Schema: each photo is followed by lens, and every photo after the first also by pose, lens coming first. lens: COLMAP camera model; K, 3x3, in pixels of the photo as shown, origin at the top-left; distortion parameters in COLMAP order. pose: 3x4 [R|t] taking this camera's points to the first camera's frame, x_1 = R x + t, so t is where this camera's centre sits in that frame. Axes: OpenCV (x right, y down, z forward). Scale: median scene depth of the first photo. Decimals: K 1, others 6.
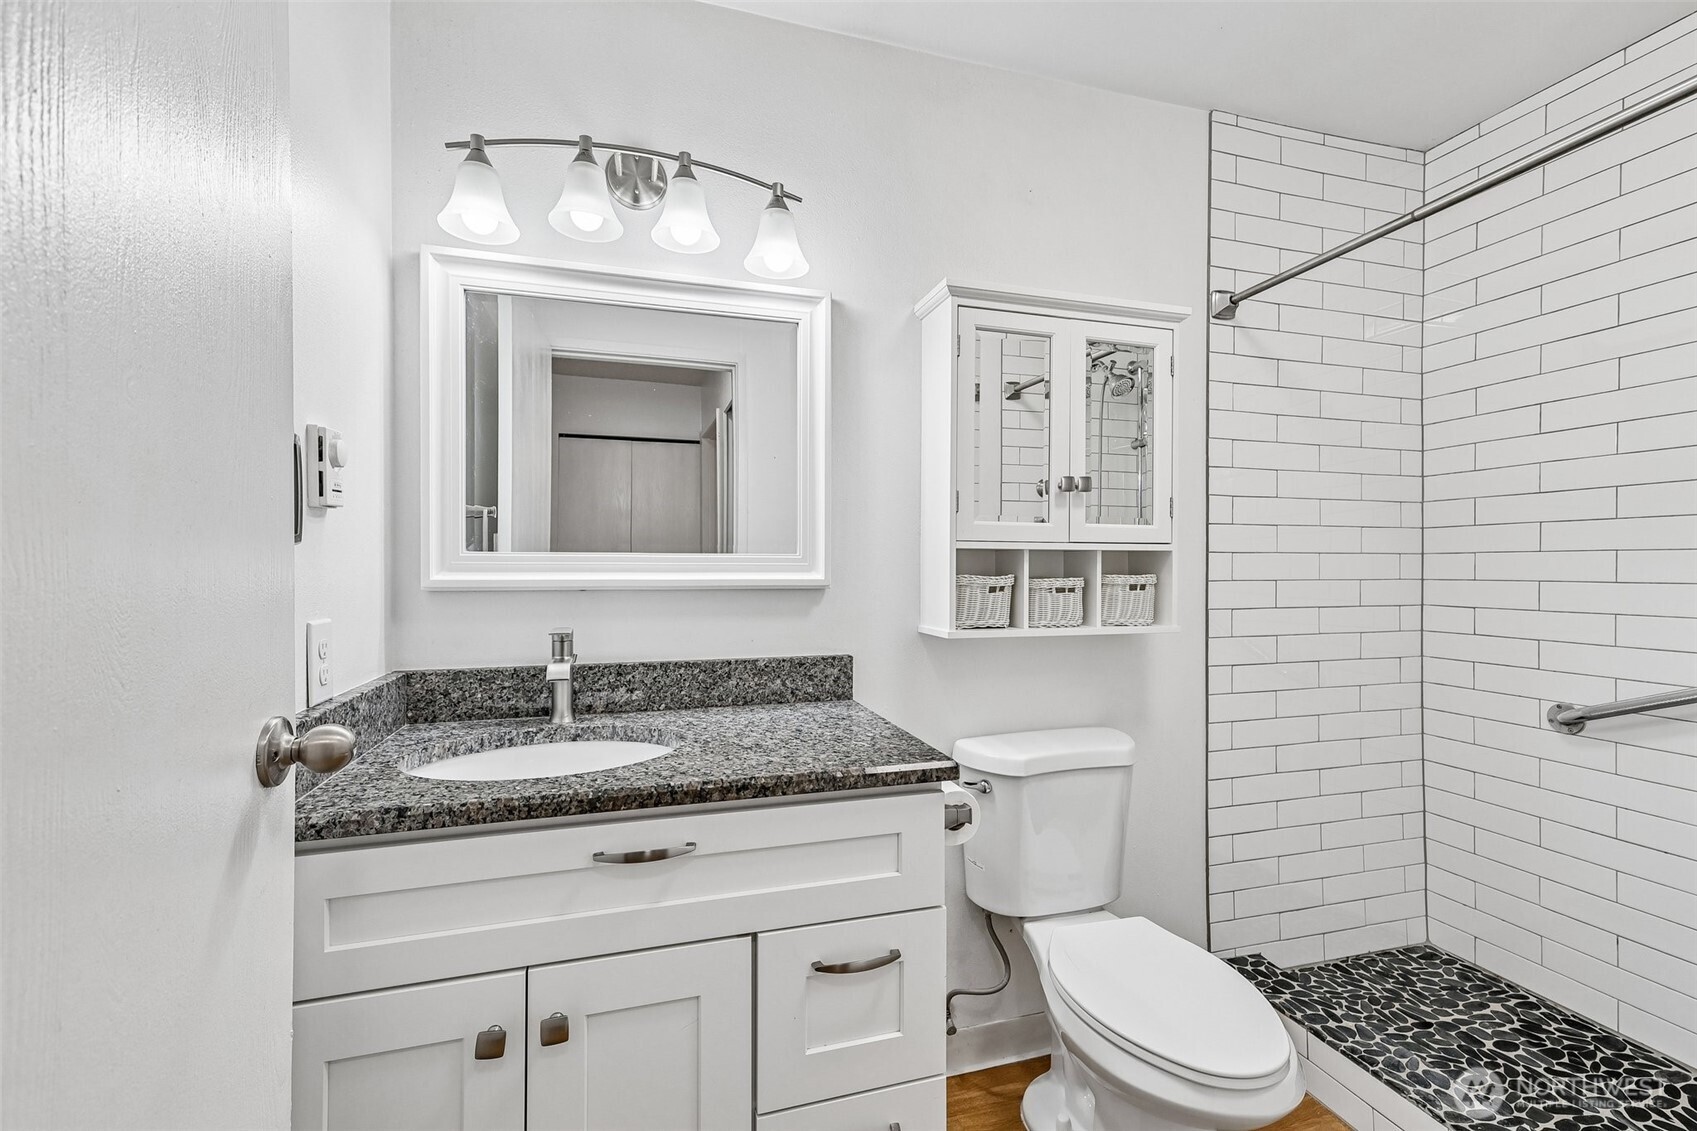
lens RADIAL K [[744.4, 0, 854.7], [0, 744.4, 562.0], [0, 0, 1]] dist [0.011428, 0.001026]
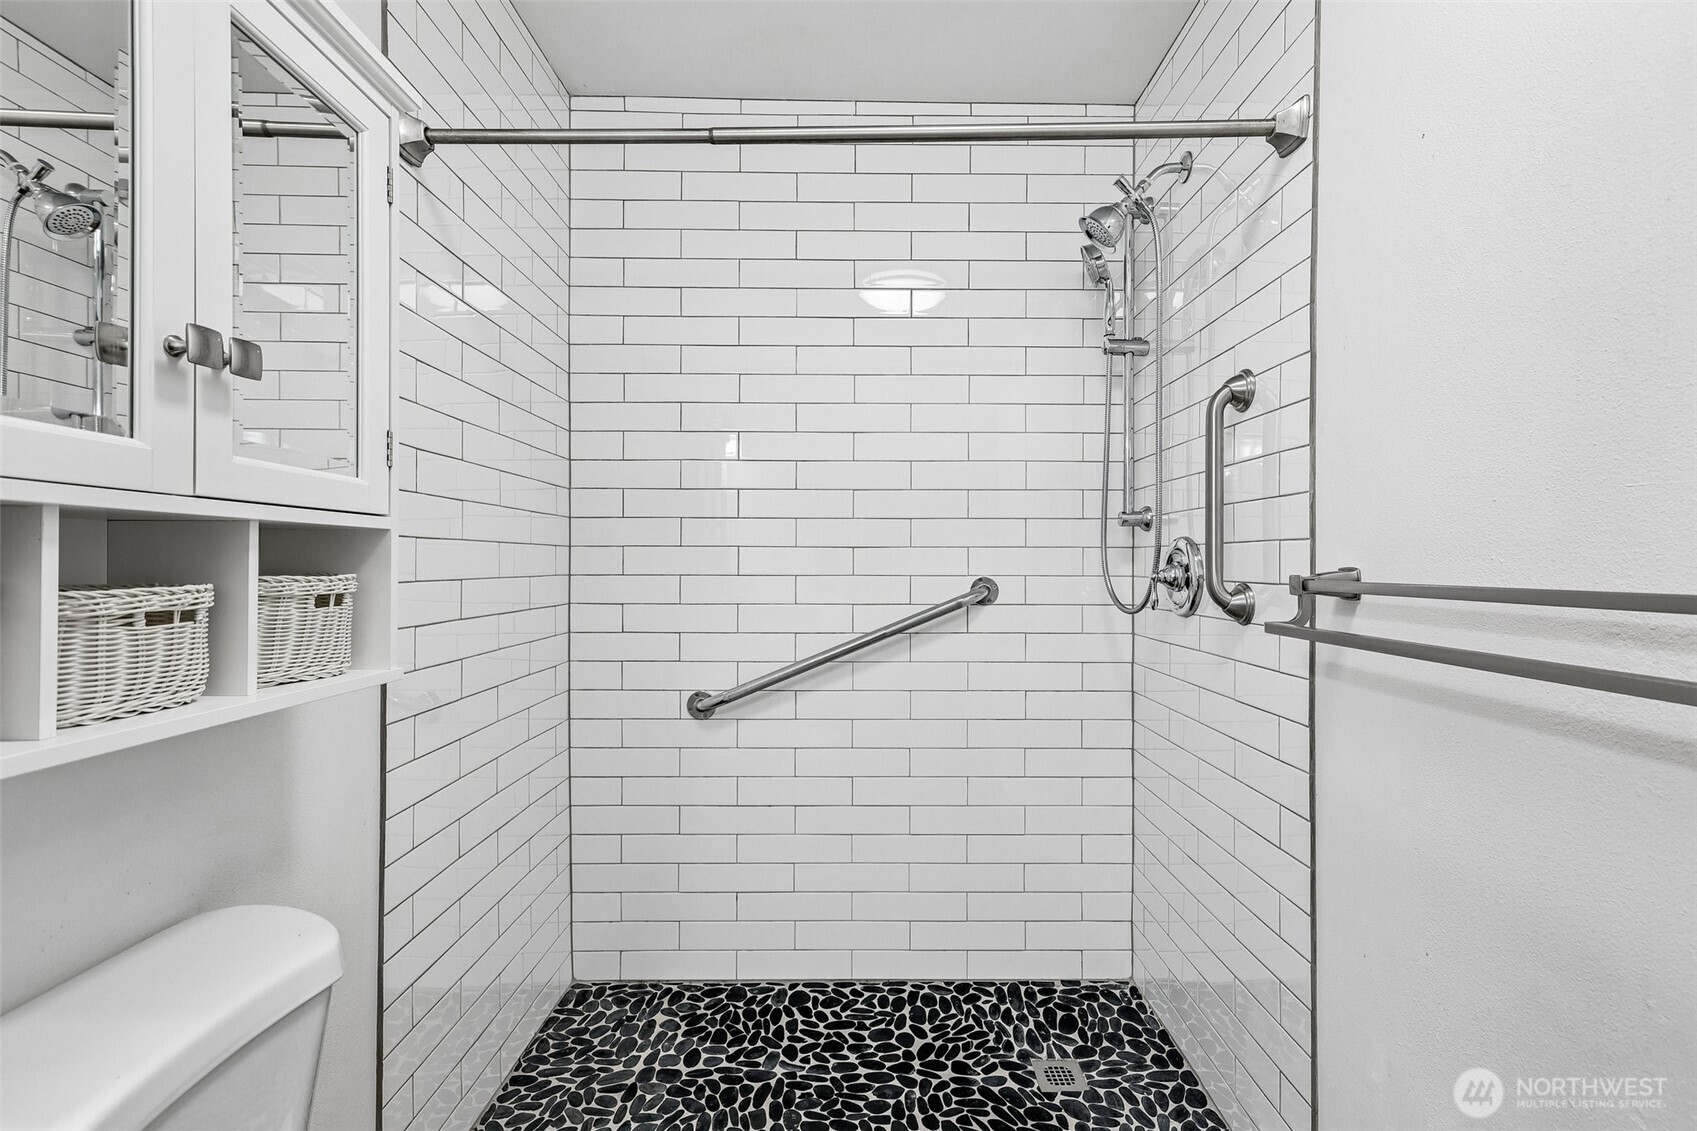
lens RADIAL K [[744.4, 0, 854.7], [0, 744.4, 562.0], [0, 0, 1]] dist [0.011428, 0.001026]
pose [[0.285064, 0.001847, 0.958507, 0.005100], [-0.008374, 0.999965, 0.000564, 0.005608], [-0.958472, -0.008187, 0.285070, 0.542273]]
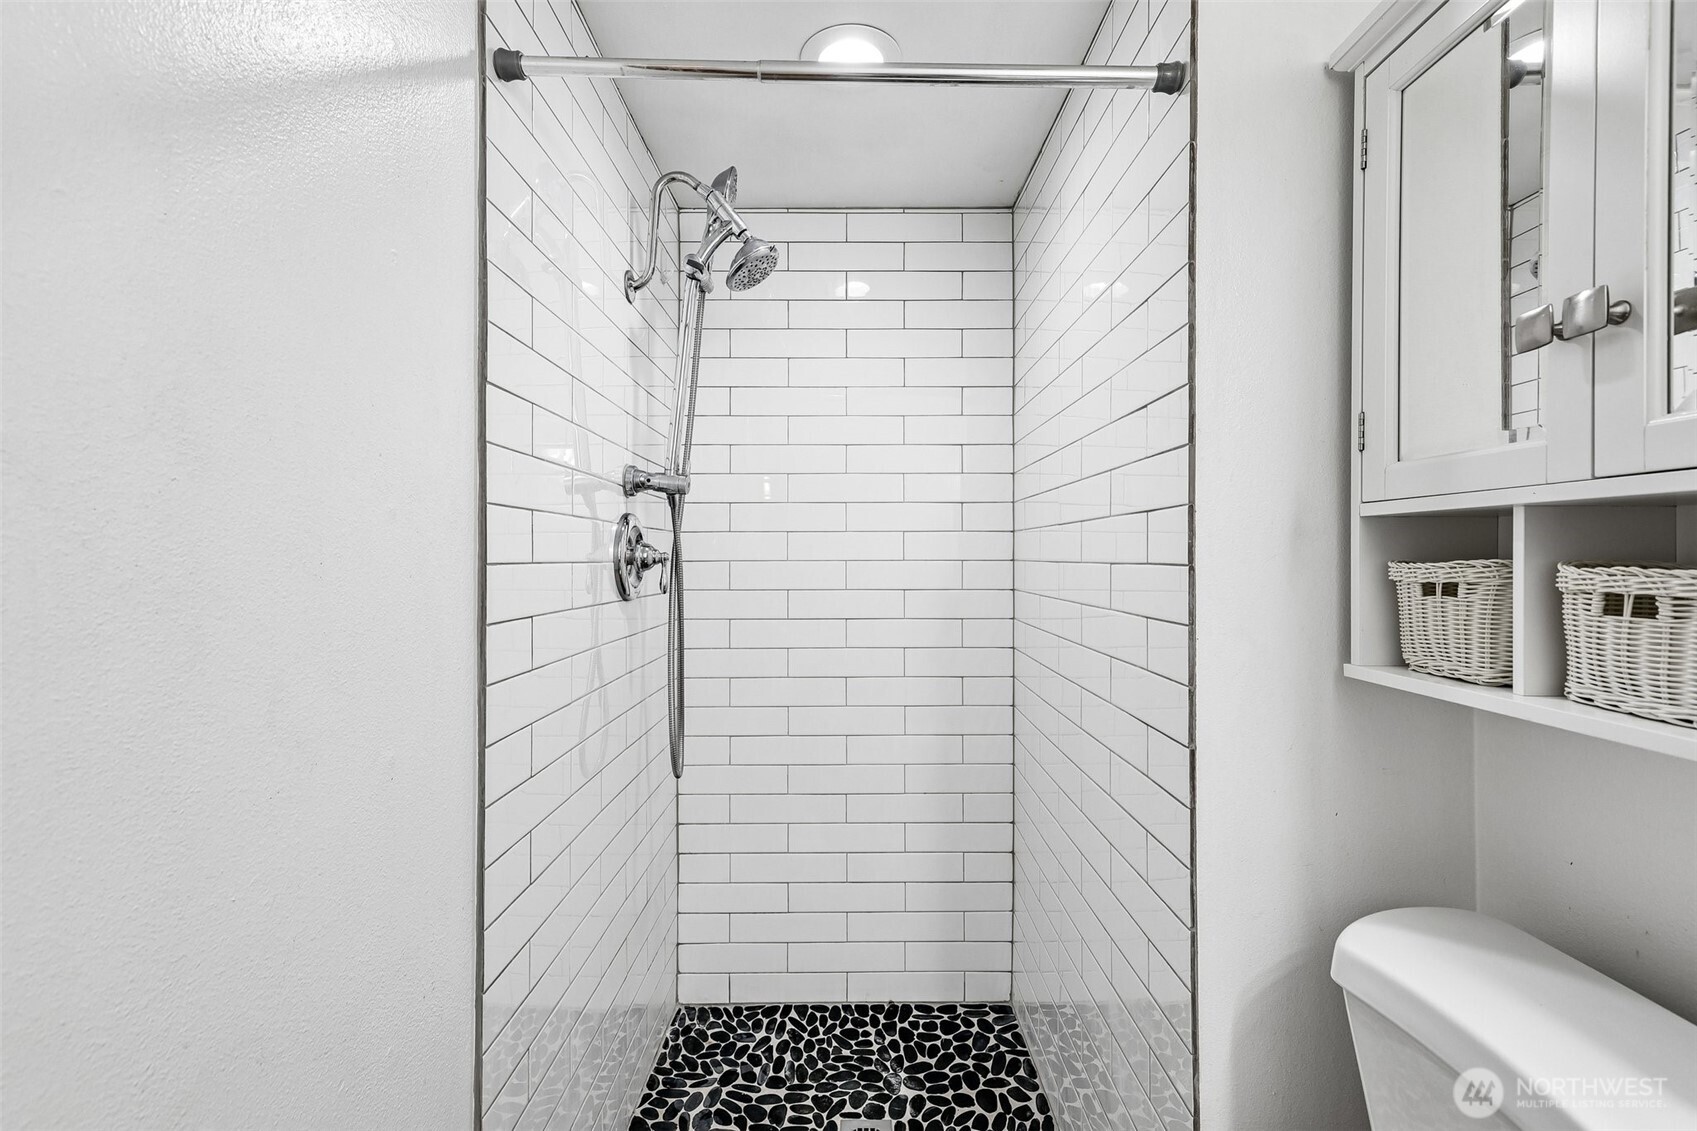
lens RADIAL K [[747.8, 0, 856.4], [0, 747.8, 553.6], [0, 0, 1]] dist [0.011740, 0.000679]
pose [[-0.283765, 0.001181, -0.958893, 0.757268], [0.004930, 0.999988, -0.000227, 0.010239], [0.958881, -0.004792, -0.283767, 0.738254]]
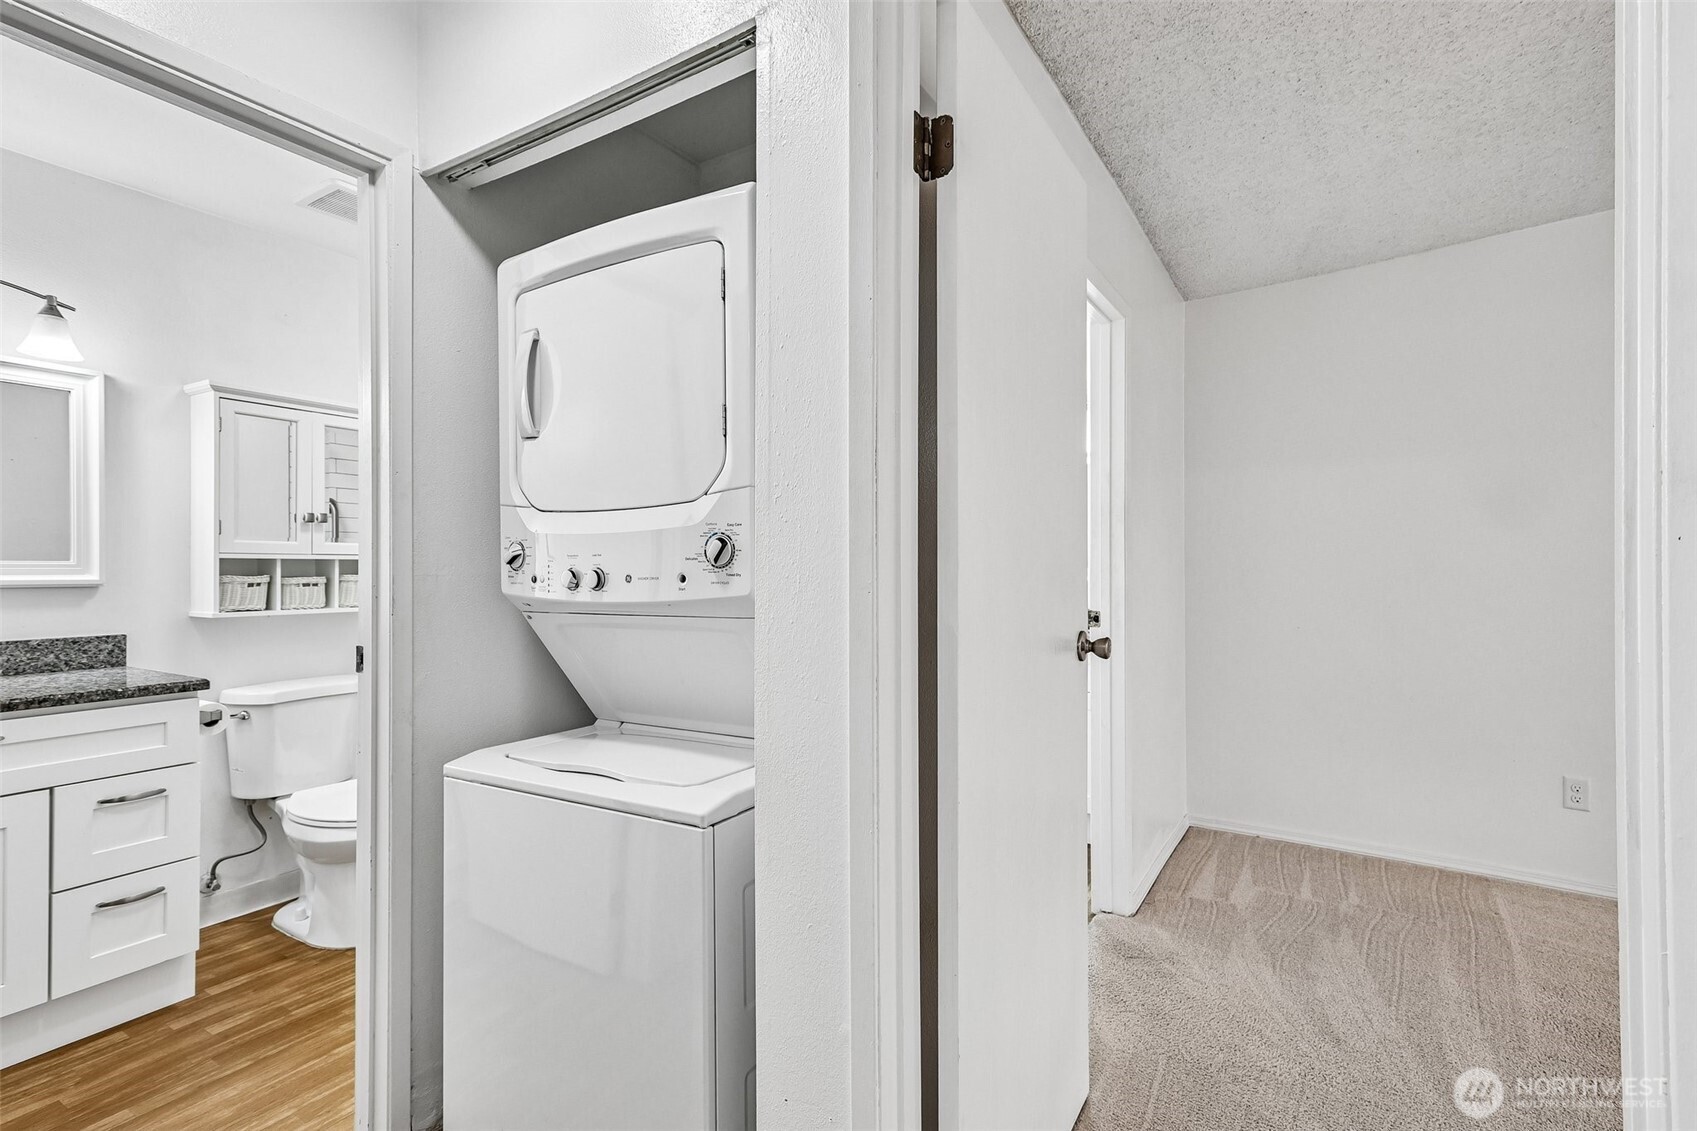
lens RADIAL K [[821.3, 0, 843.4], [0, 821.3, 568.7], [0, 0, 1]] dist [0.020032, 0.000174]
pose [[0.750474, -0.002321, 0.660895, -0.026131], [-0.003222, 0.999969, 0.007170, -0.012205], [-0.660892, -0.007511, 0.750444, -1.042196]]
